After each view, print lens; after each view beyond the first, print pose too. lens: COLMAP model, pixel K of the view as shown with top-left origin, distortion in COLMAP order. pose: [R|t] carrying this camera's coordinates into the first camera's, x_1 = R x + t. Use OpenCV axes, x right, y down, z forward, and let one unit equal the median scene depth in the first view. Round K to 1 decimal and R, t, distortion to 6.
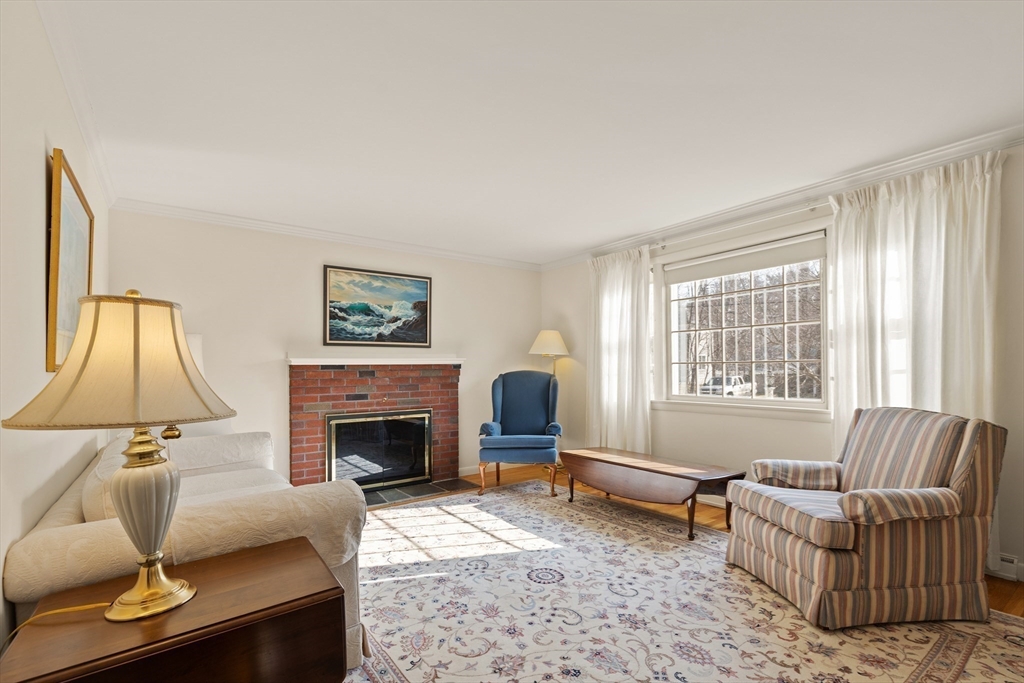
lens RADIAL K [[465.5, 0, 518.5], [0, 465.5, 367.5], [0, 0, 1]] dist [0.012378, -0.002977]
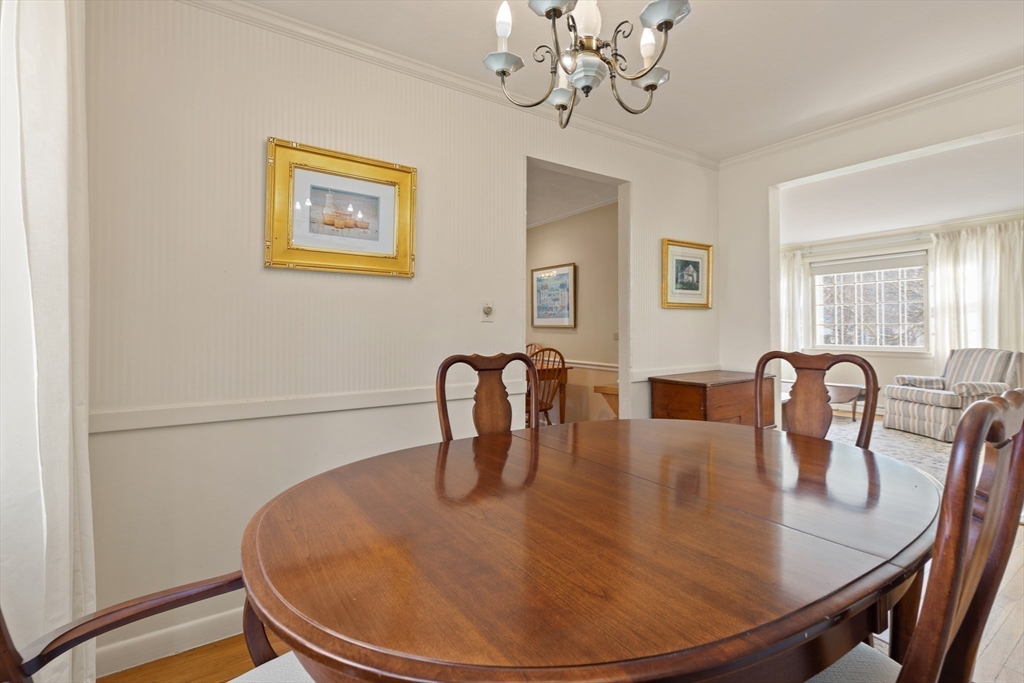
lens RADIAL K [[465.5, 0, 517.0], [0, 465.5, 324.3], [0, 0, 1]] dist [0.012378, -0.002977]
pose [[0.999034, -0.000838, -0.043941, -1.021071], [0.000526, 0.999975, -0.007118, -0.001425], [0.043946, 0.007088, 0.999009, -1.050219]]
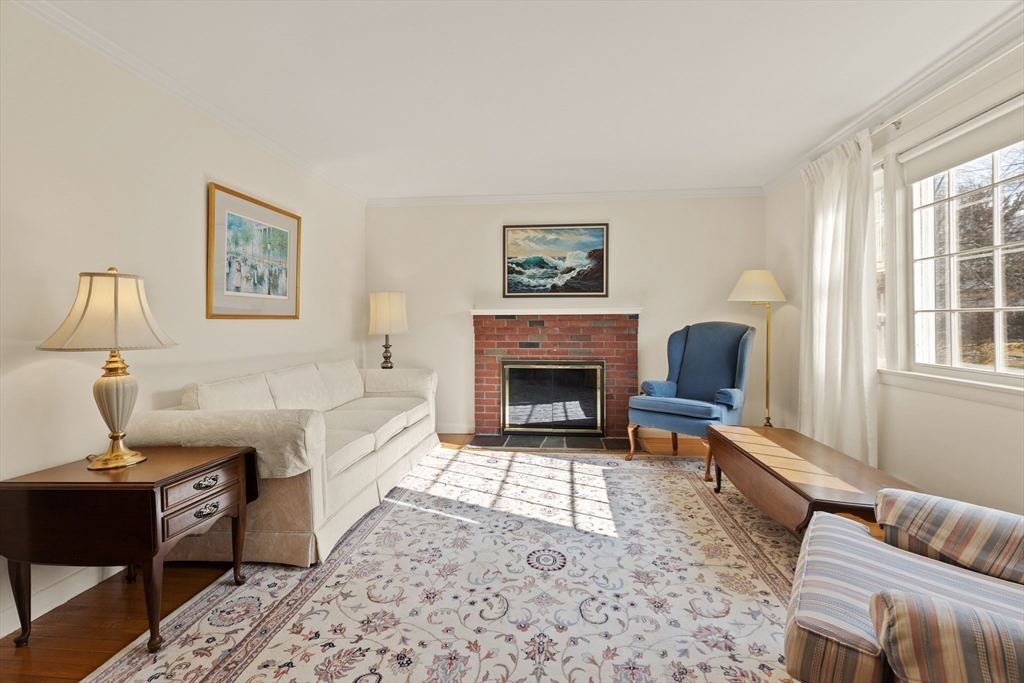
lens RADIAL K [[465.5, 0, 517.6], [0, 465.5, 313.5], [0, 0, 1]] dist [0.012378, -0.002977]
pose [[0.745556, -0.004403, -0.666429, 0.580025], [-0.001992, 0.999959, -0.008835, 0.001370], [0.666440, 0.007914, 0.745517, 0.316763]]
